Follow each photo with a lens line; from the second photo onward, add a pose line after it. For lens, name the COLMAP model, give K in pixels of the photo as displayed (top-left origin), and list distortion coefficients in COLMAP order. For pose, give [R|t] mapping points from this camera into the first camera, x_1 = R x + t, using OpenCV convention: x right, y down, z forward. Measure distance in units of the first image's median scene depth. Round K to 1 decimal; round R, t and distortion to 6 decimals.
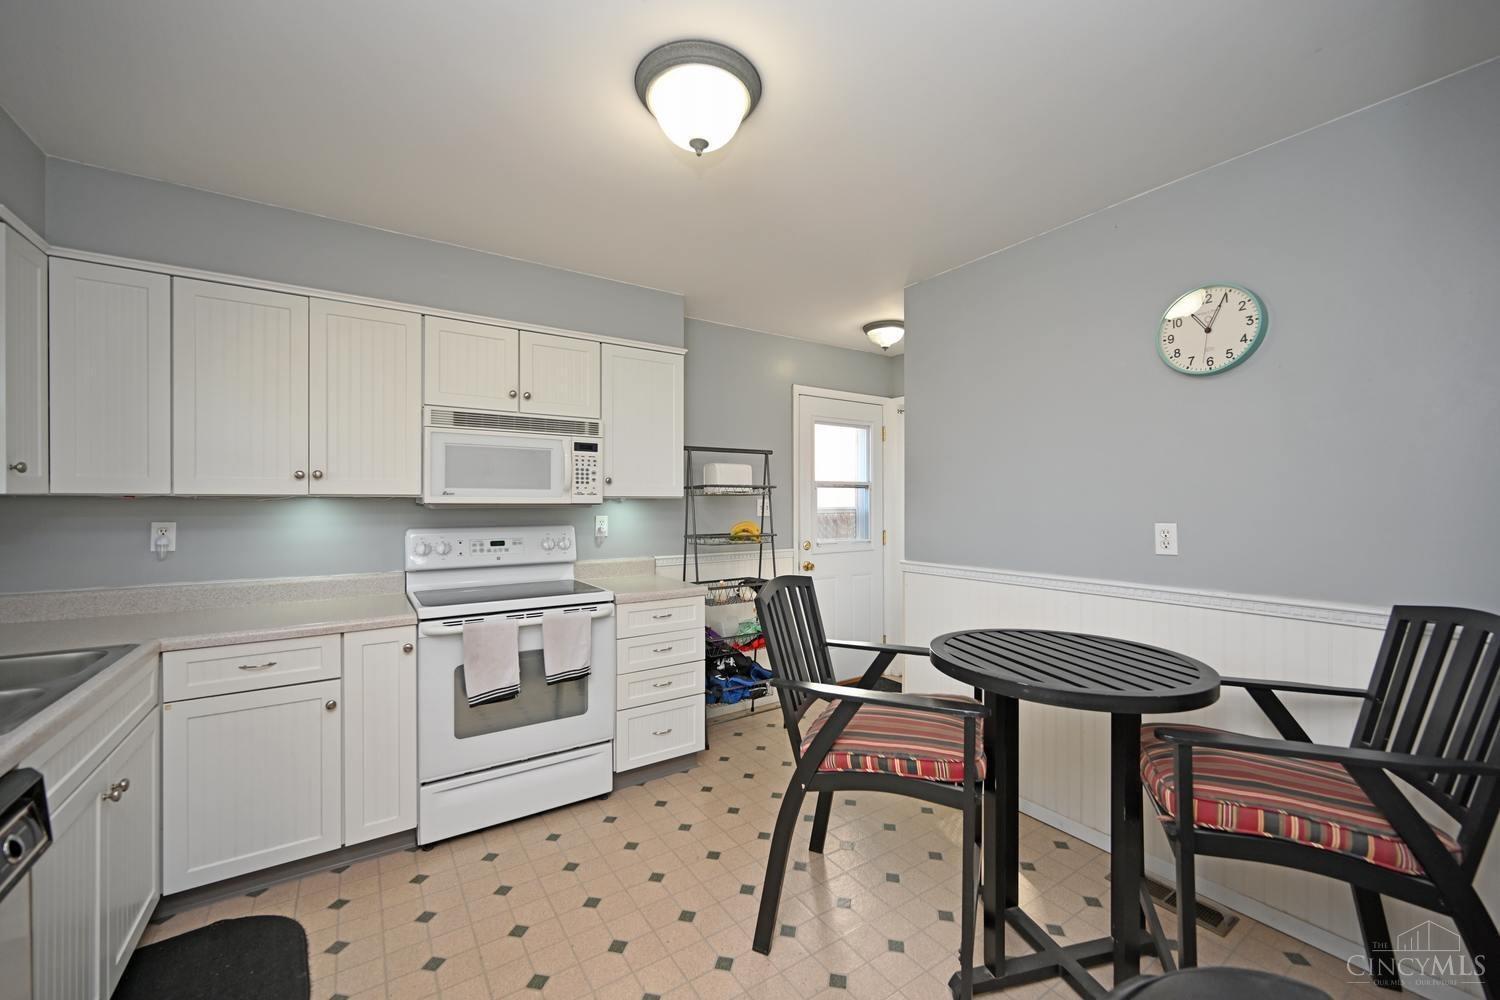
lens RADIAL K [[594.3, 0, 759.1], [0, 594.3, 496.5], [0, 0, 1]] dist [0.000918, 0.000562]
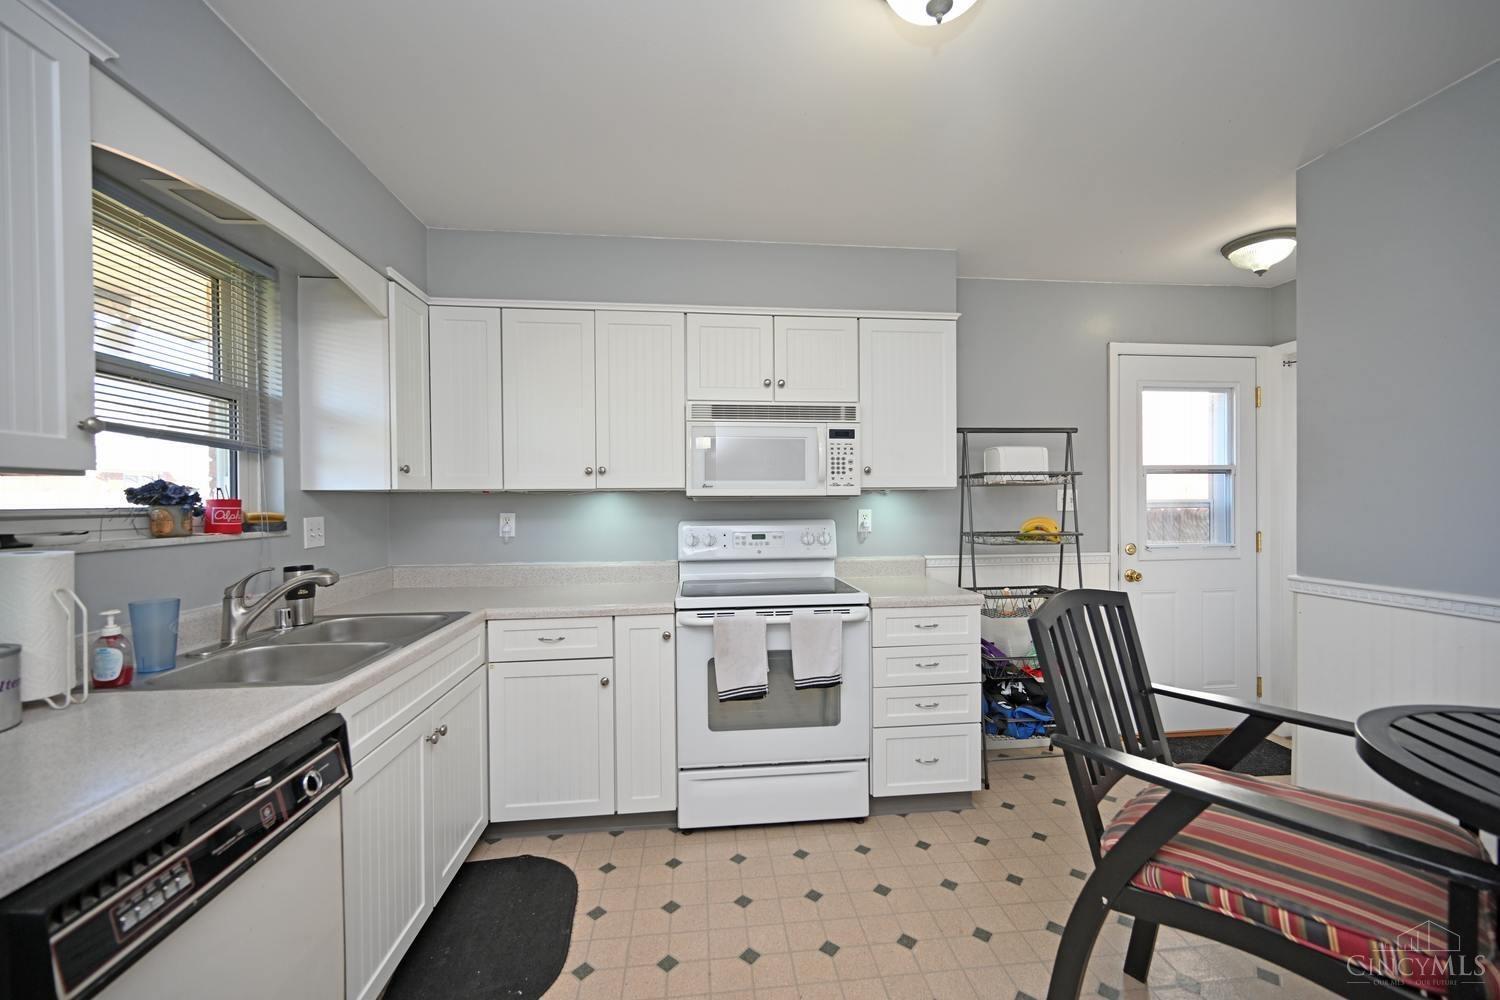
lens RADIAL K [[594.3, 0, 758.7], [0, 594.3, 504.1], [0, 0, 1]] dist [0.000918, 0.000562]
pose [[0.880934, -0.003353, -0.473227, 0.035811], [0.011431, 0.999834, 0.014196, 0.012879], [0.473101, -0.017915, 0.880826, 0.158851]]
